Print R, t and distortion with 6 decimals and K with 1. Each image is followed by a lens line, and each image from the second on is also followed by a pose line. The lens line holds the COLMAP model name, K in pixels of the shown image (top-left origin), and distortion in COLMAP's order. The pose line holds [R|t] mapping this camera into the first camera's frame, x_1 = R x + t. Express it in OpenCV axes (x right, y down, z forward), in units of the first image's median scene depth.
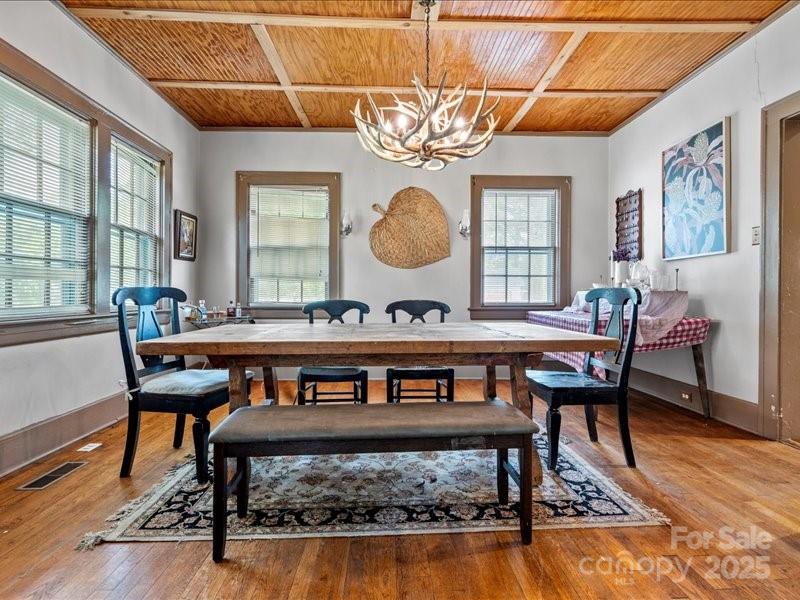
lens RADIAL K [[416.0, 0, 402.0], [0, 416.0, 312.4], [0, 0, 1]] dist [-0.003223, -0.000061]
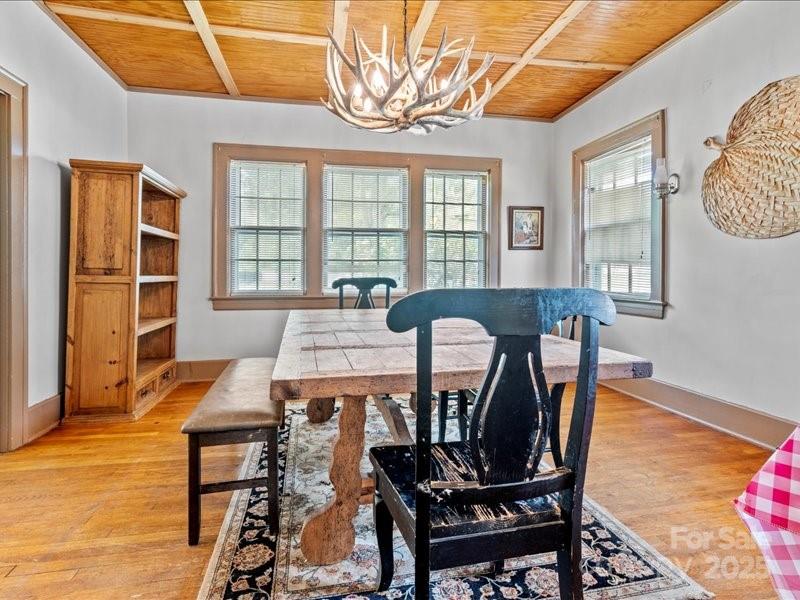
lens RADIAL K [[425.9, 0, 404.4], [0, 425.9, 285.2], [0, 0, 1]] dist [0.004307, 0.000888]
pose [[0.171357, 0.018288, -0.985039, 0.523254], [-0.053373, 0.998532, 0.009254, -0.027153], [0.983762, 0.050989, 0.172081, 0.503853]]
